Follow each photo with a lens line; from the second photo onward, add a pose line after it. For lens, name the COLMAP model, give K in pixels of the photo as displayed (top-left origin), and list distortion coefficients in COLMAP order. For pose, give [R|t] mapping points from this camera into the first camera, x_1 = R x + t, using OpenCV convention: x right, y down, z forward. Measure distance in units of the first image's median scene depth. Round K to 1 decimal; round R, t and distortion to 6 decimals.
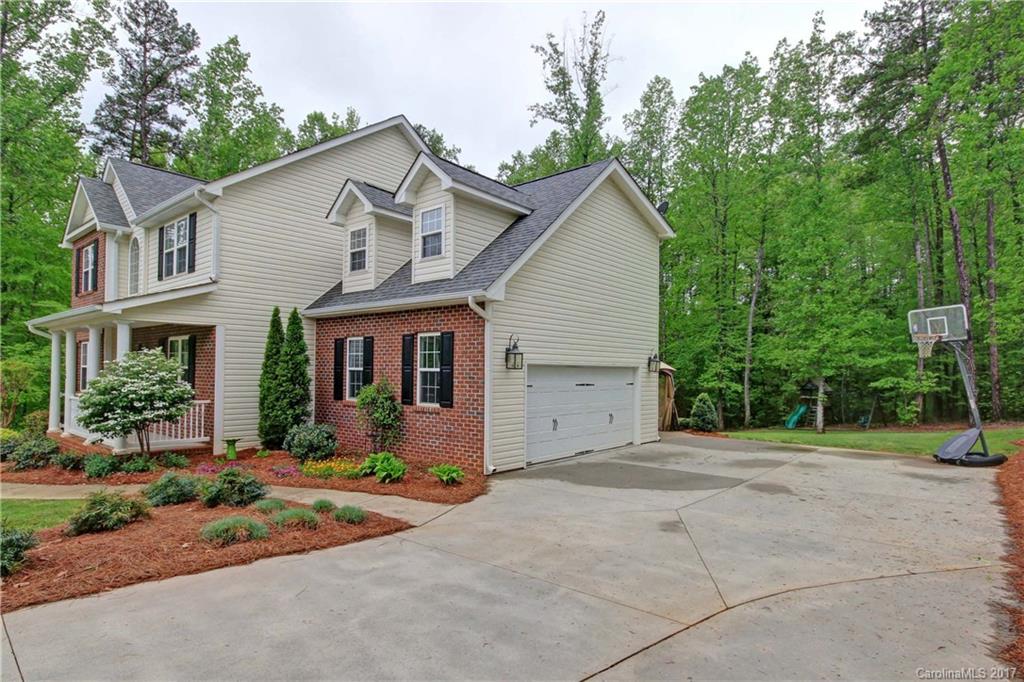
lens RADIAL K [[555.6, 0, 525.9], [0, 555.6, 369.0], [0, 0, 1]] dist [0.000217, 0.001240]
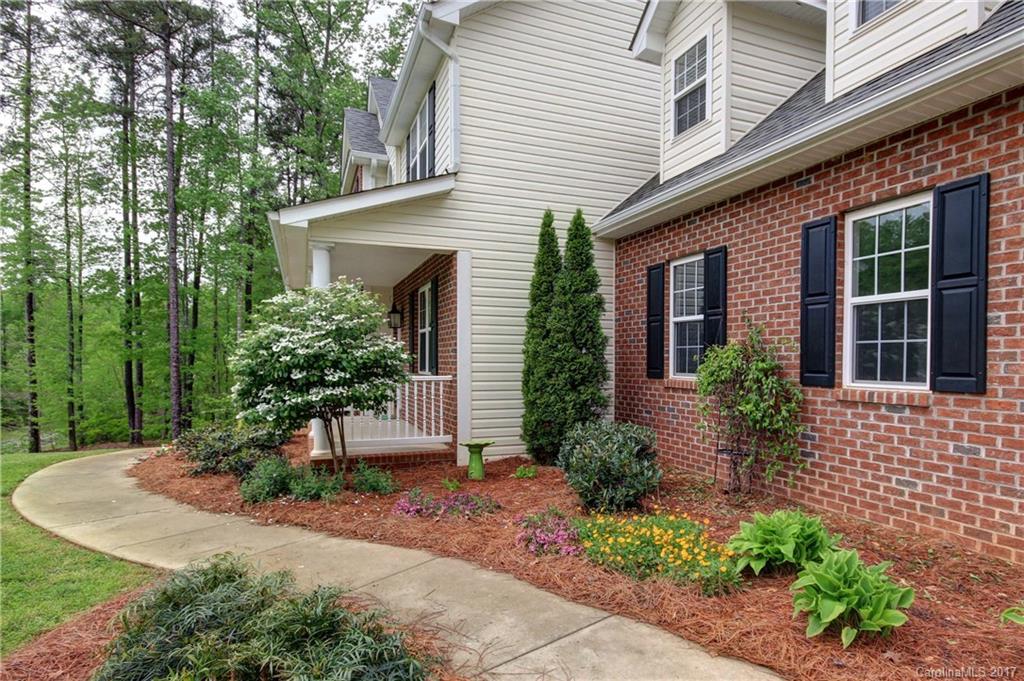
lens RADIAL K [[555.6, 0, 525.9], [0, 555.6, 368.5], [0, 0, 1]] dist [0.000217, 0.001240]
pose [[0.864019, -0.005430, -0.503429, -0.188990], [0.012650, 0.999860, 0.010926, 0.042479], [0.503300, -0.015809, 0.863967, 0.508810]]
